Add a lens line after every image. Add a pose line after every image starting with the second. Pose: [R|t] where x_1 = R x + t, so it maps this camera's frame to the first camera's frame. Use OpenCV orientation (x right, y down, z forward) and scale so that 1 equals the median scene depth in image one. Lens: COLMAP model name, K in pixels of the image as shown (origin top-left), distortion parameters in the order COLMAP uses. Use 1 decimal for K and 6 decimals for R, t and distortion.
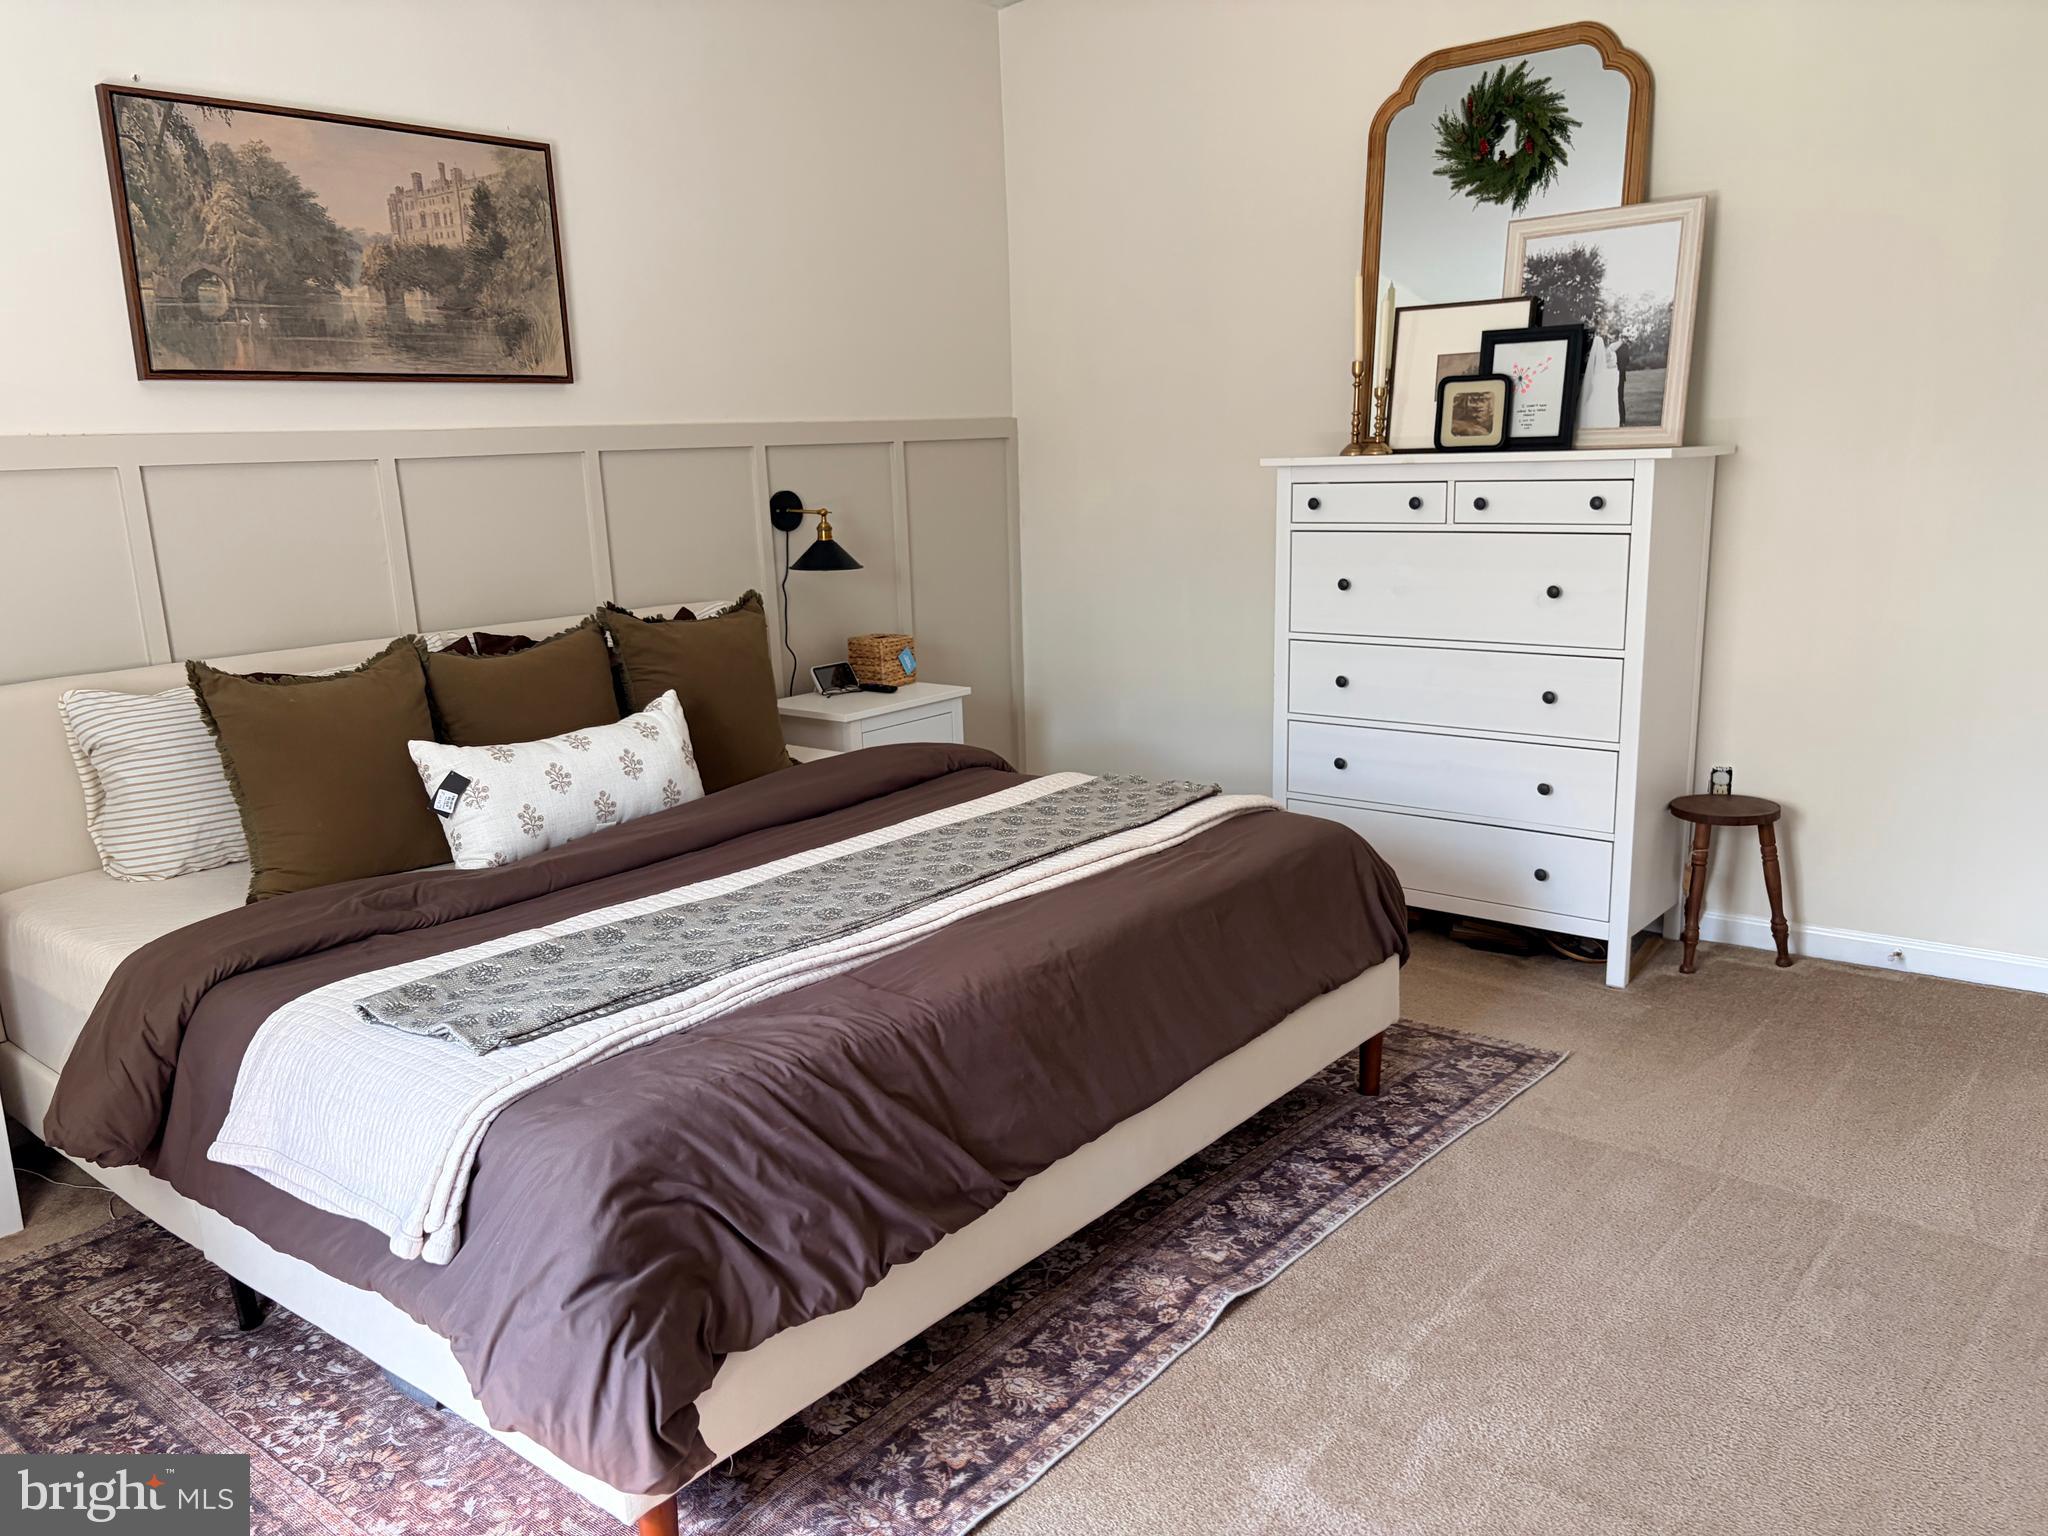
lens RADIAL K [[1557.1, 0, 1008.1], [0, 1557.1, 760.6], [0, 0, 1]] dist [0.051776, -0.066769]
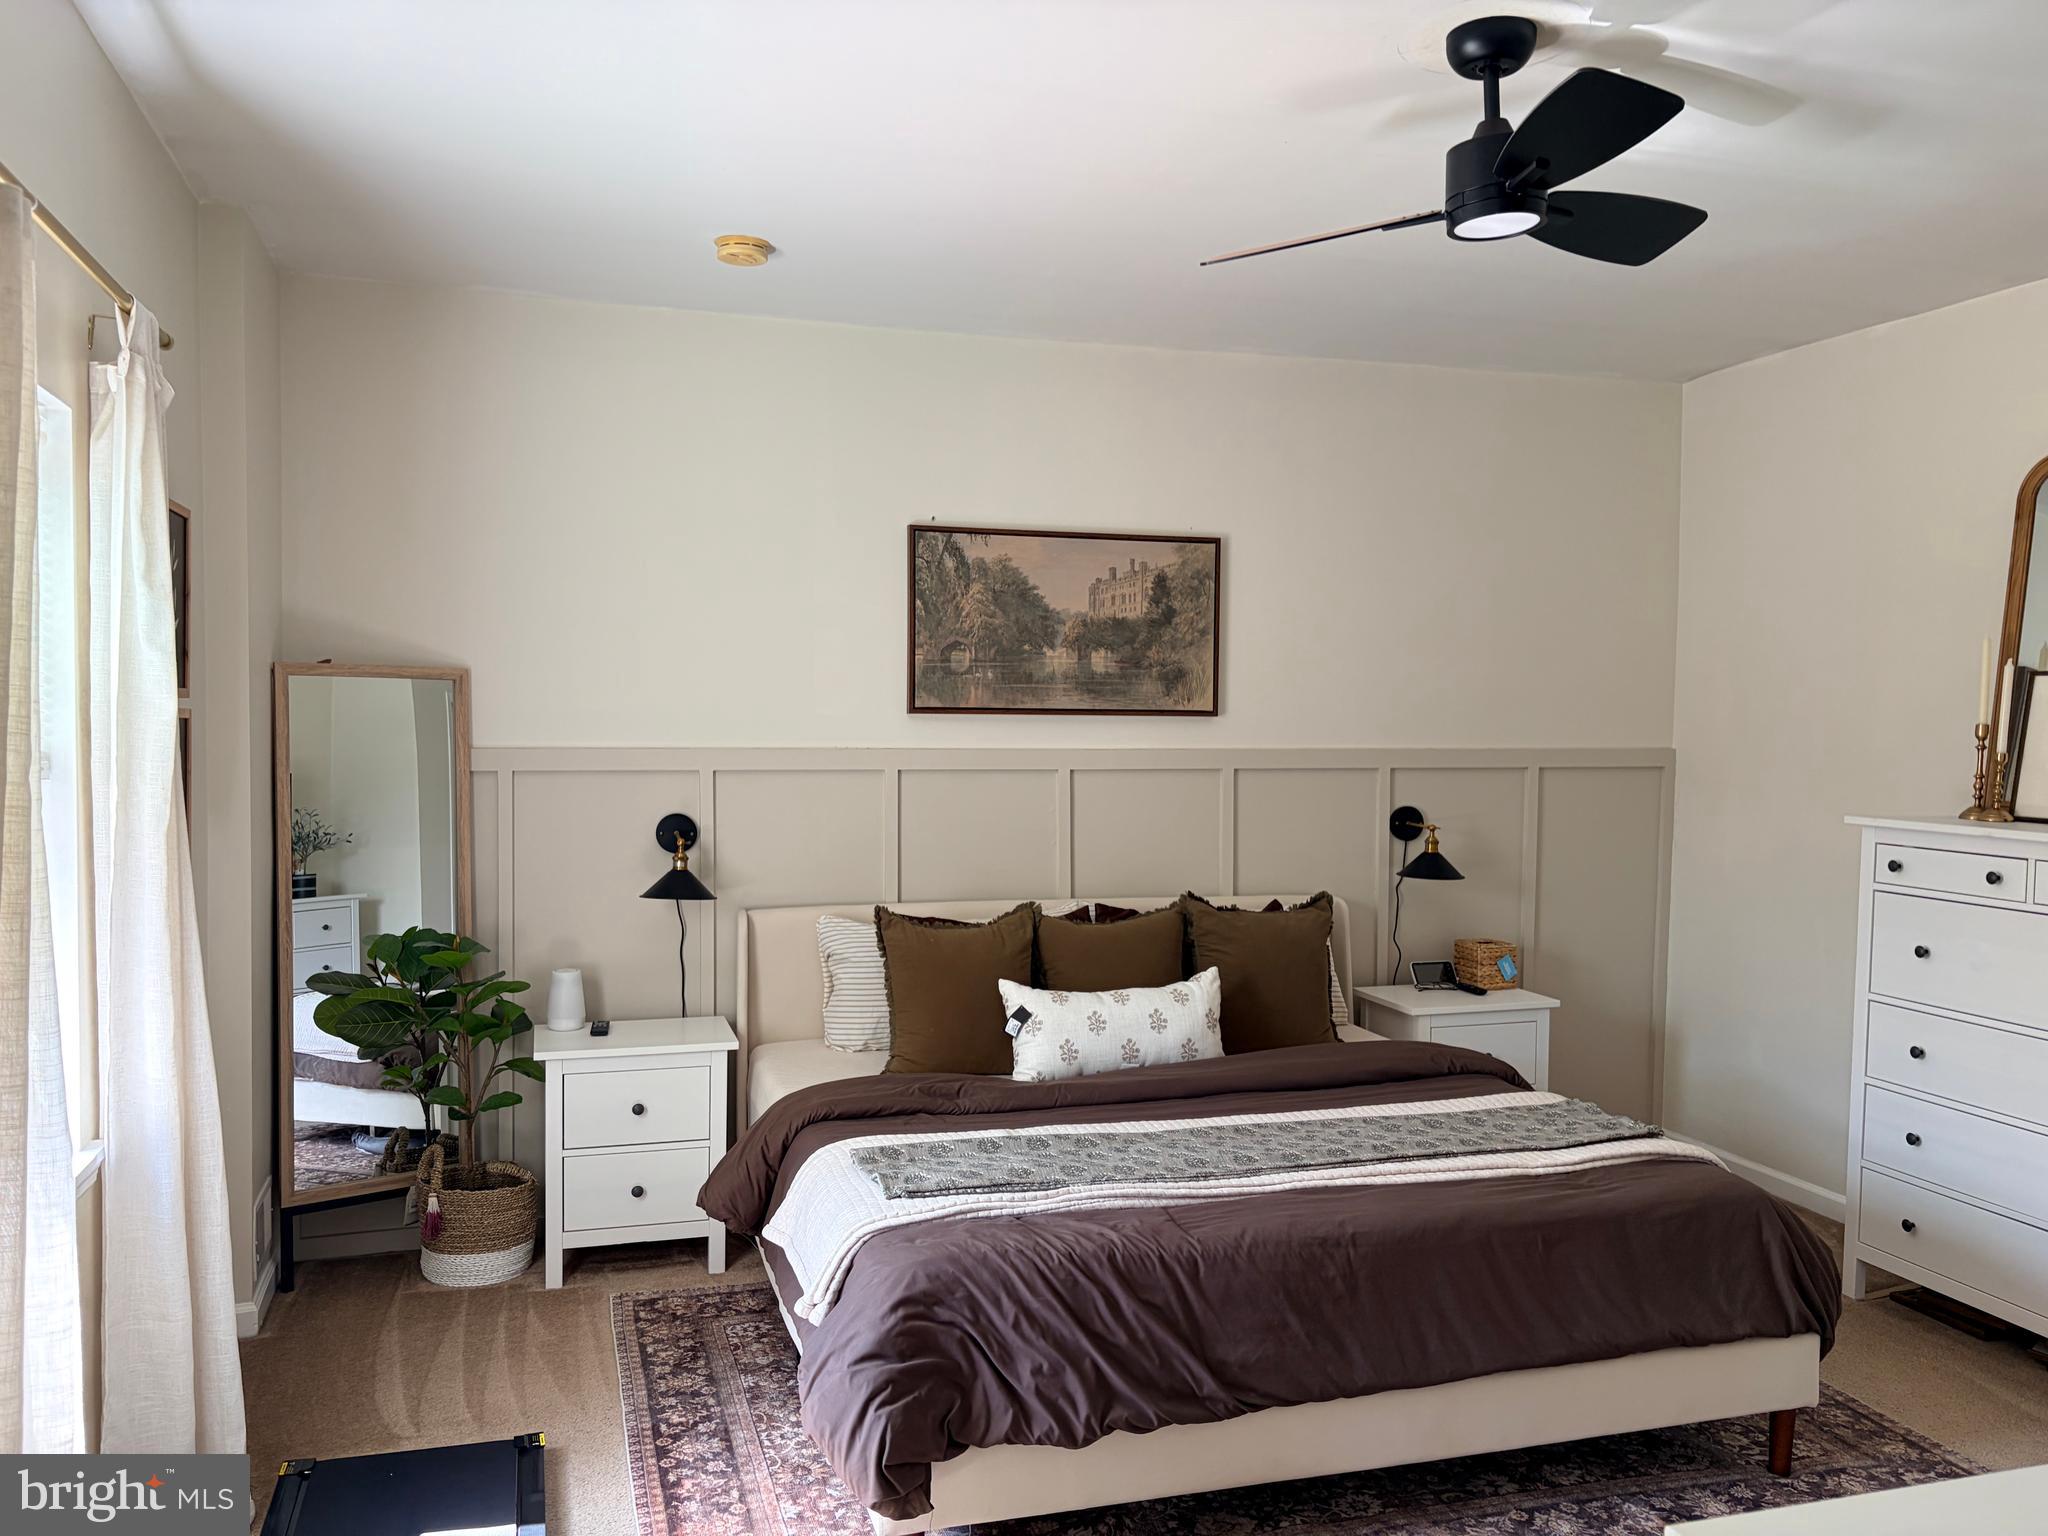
lens RADIAL K [[1557.1, 0, 1036.6], [0, 1557.1, 750.5], [0, 0, 1]] dist [0.051776, -0.066769]
pose [[0.838353, 0.059687, -0.541850, 0.382953], [-0.148016, 0.981569, -0.120886, -0.050366], [0.524647, 0.181548, 0.831737, -0.171267]]
